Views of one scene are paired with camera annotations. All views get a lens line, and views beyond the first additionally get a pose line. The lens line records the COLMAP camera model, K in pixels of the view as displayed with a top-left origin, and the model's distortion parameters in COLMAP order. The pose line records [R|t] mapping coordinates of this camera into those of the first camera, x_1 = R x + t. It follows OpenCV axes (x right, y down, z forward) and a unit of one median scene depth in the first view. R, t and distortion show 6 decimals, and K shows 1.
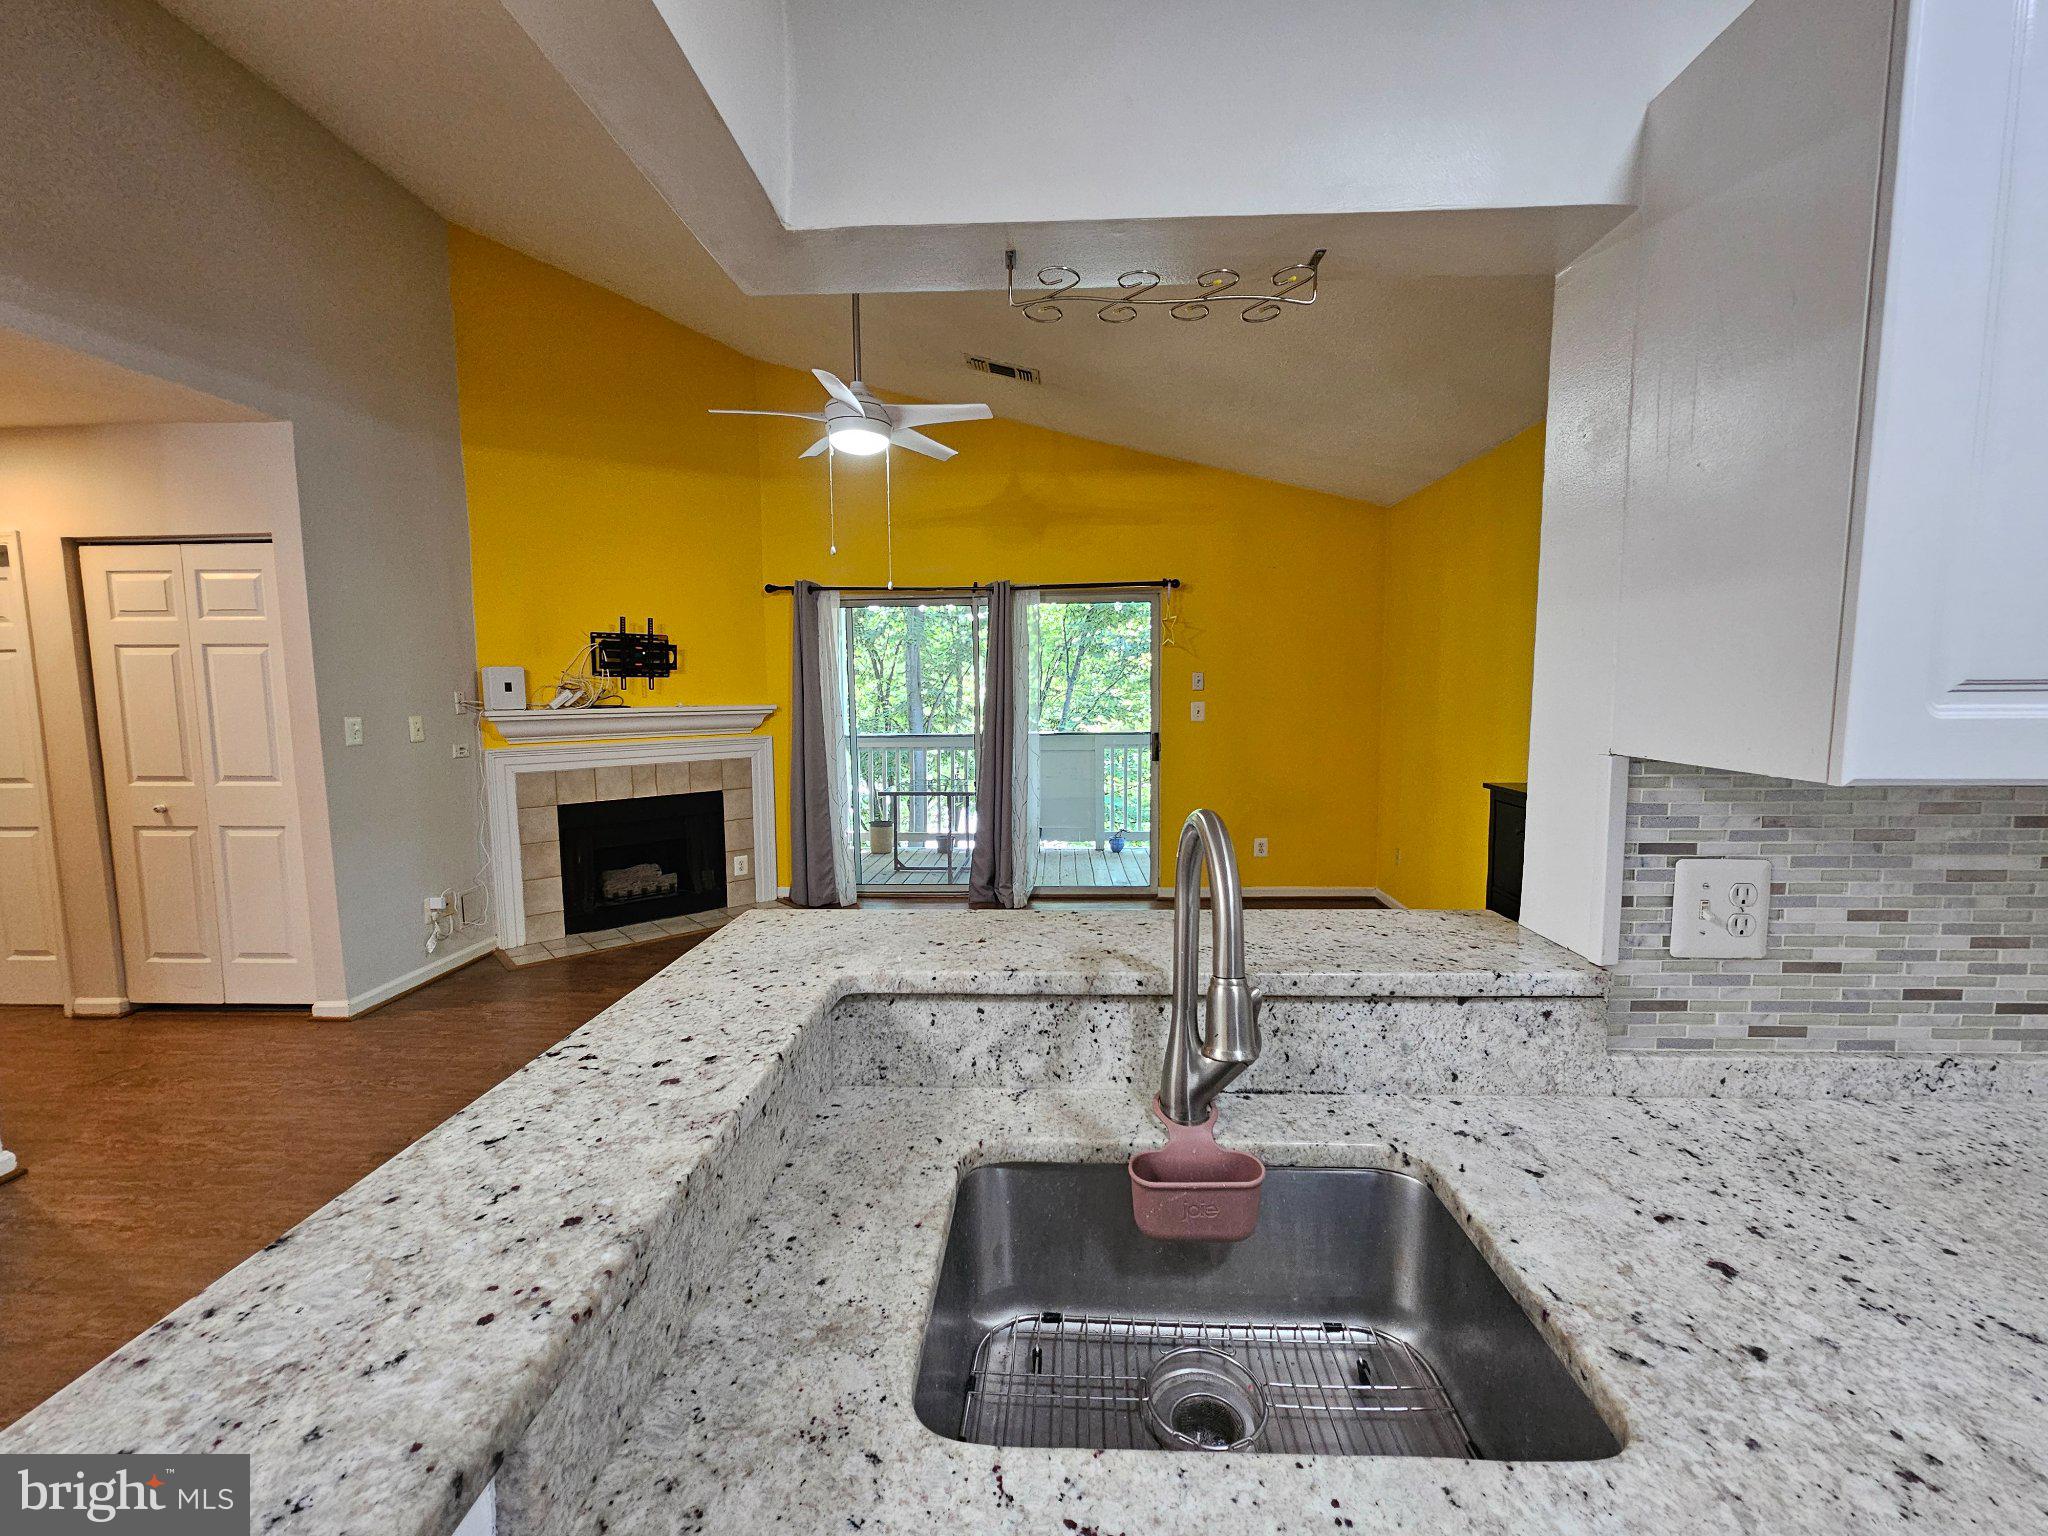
lens RADIAL K [[834.4, 0, 1032.8], [0, 834.4, 766.1], [0, 0, 1]] dist [-0.001301, -0.000159]
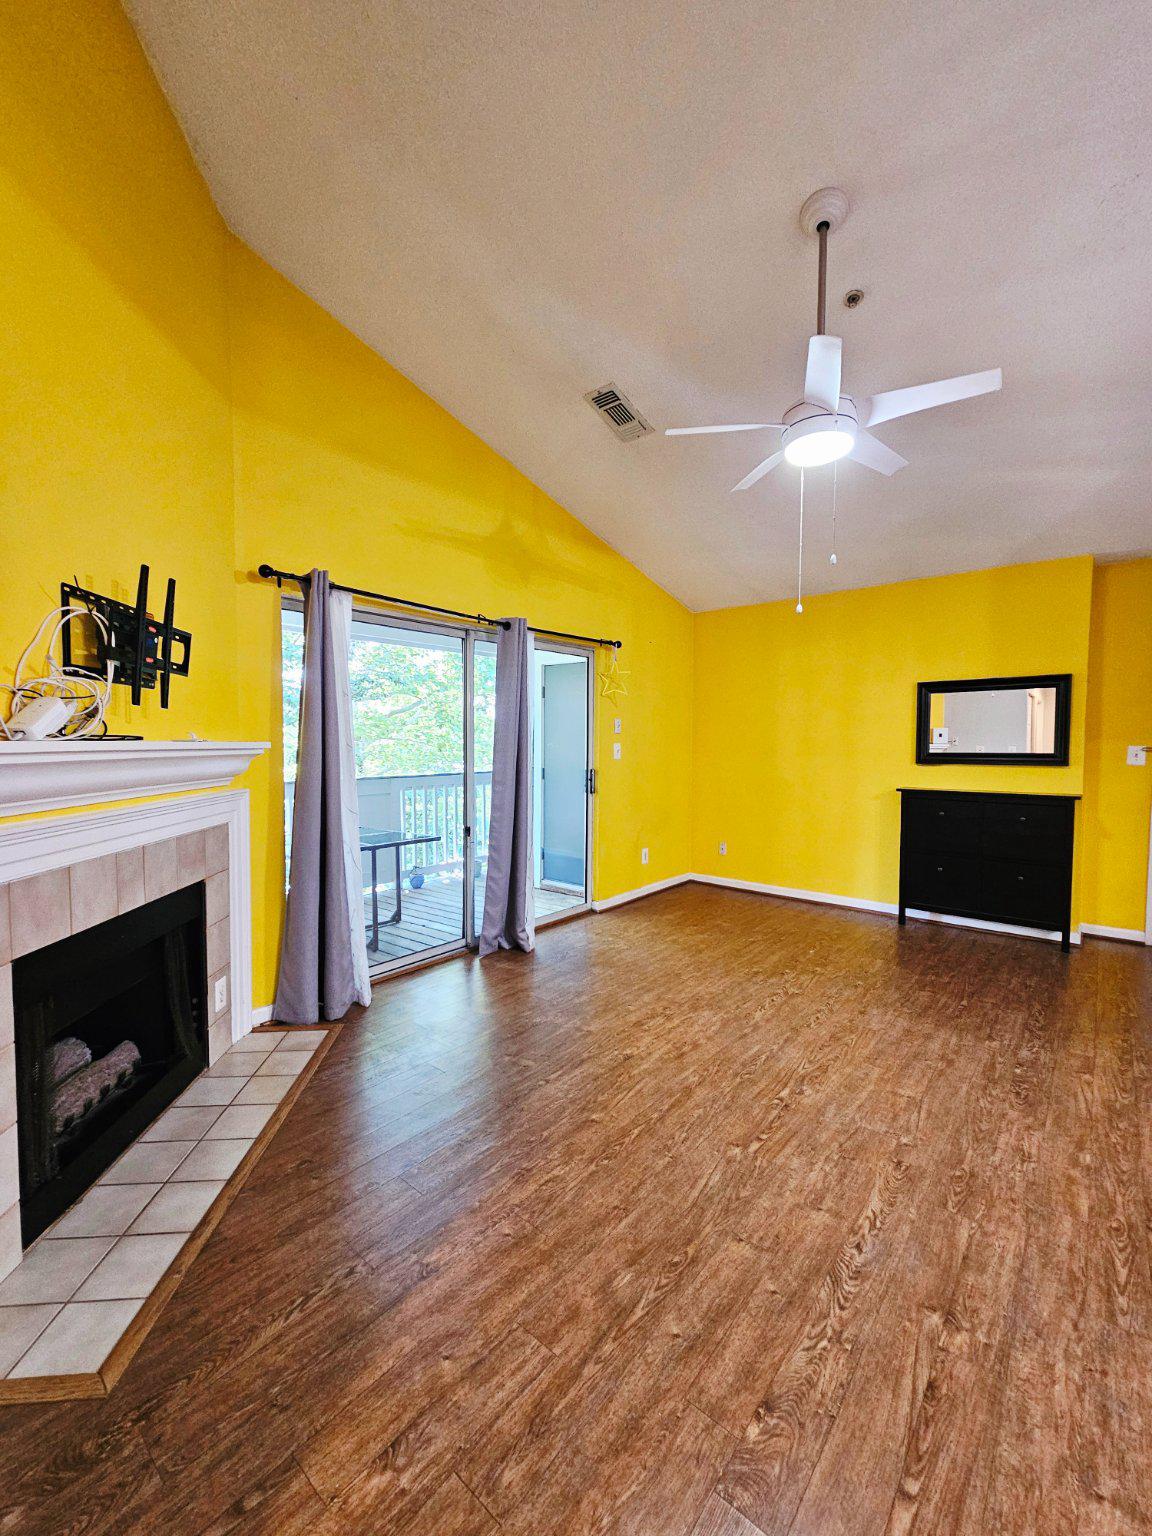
lens RADIAL K [[625.8, 0, 577.9], [0, 625.8, 774.7], [0, 0, 1]] dist [-0.001301, -0.000159]
pose [[0.607807, -0.030437, 0.793501, -0.680496], [0.068245, 0.997570, -0.014010, -0.026724], [-0.791147, 0.062668, 0.608407, 0.591373]]
